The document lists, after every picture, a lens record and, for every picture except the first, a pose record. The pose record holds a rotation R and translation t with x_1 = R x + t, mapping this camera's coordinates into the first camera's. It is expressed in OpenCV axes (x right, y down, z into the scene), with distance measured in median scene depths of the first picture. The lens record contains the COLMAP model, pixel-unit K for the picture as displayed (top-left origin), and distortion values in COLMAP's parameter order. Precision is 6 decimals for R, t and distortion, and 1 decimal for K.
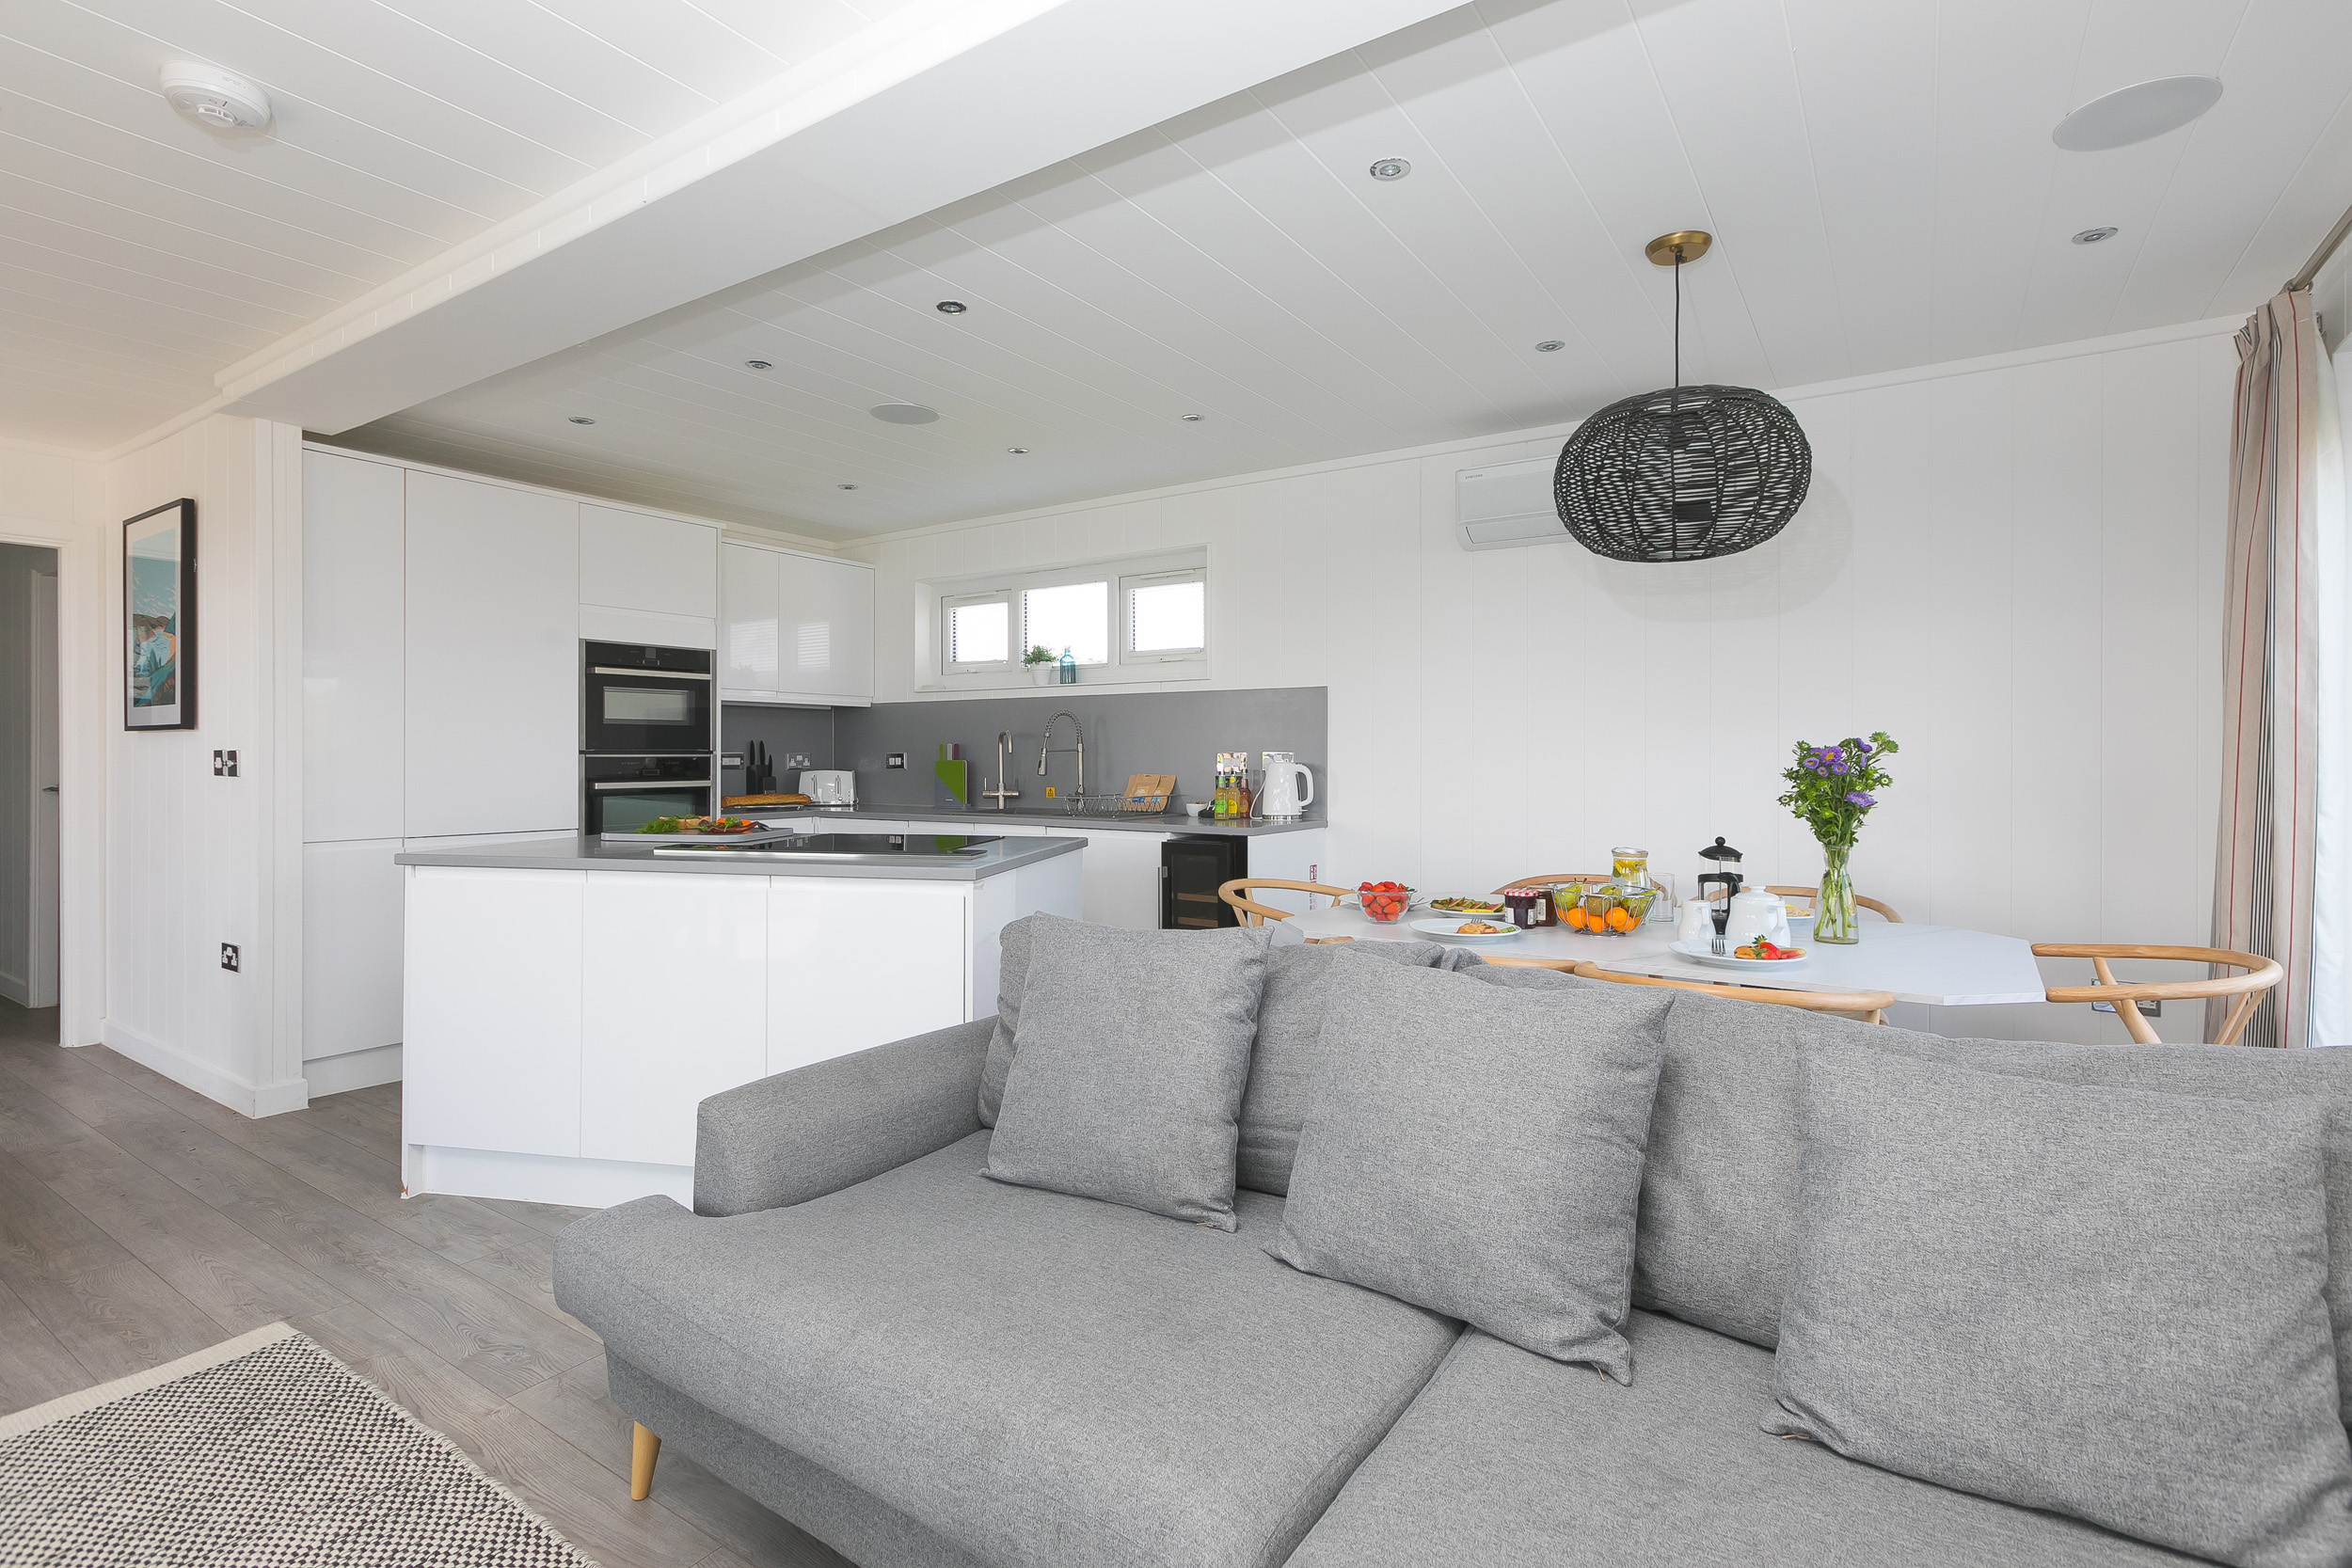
lens RADIAL K [[1024.5, 0, 1239.8], [0, 1024.5, 755.9], [0, 0, 1]] dist [0.015784, -0.008850]
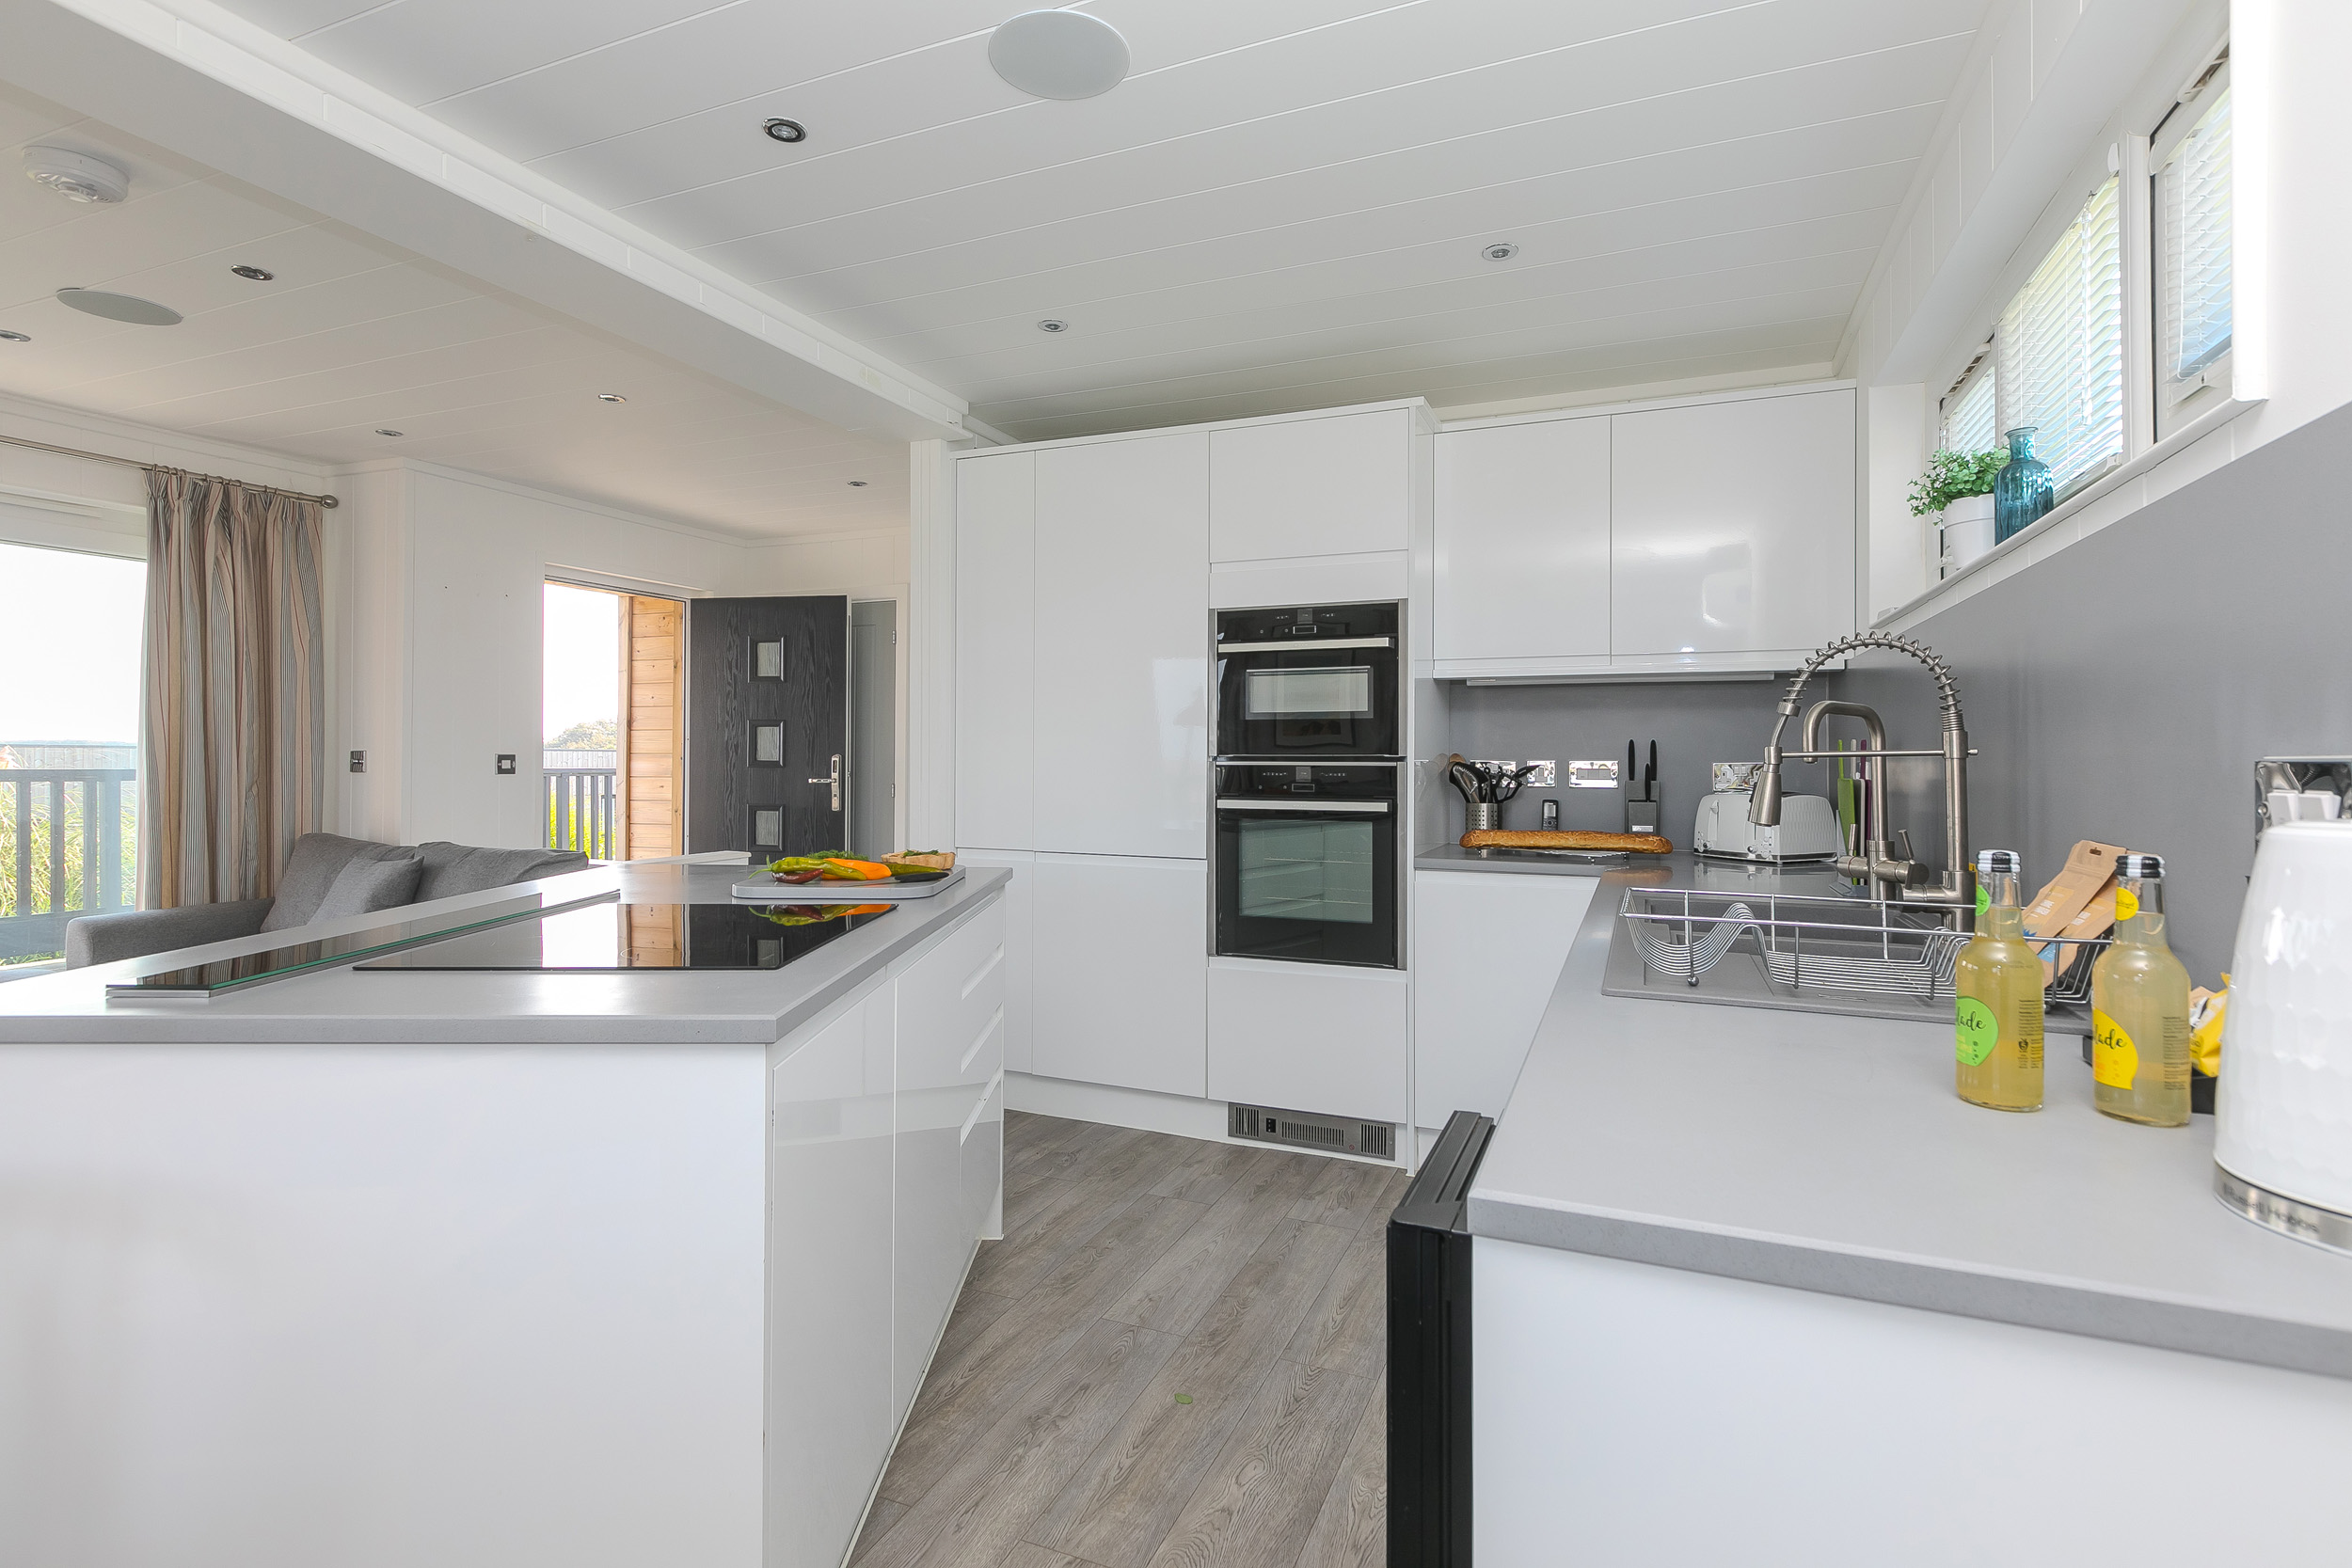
lens RADIAL K [[1061.5, 0, 1210.2], [0, 1061.5, 754.1], [0, 0, 1]] dist [-0.001047, -0.000016]
pose [[0.180876, -0.003552, -0.983500, 0.114094], [-0.007112, 0.999963, -0.004919, -0.002183], [0.983480, 0.007884, 0.180844, 0.741372]]
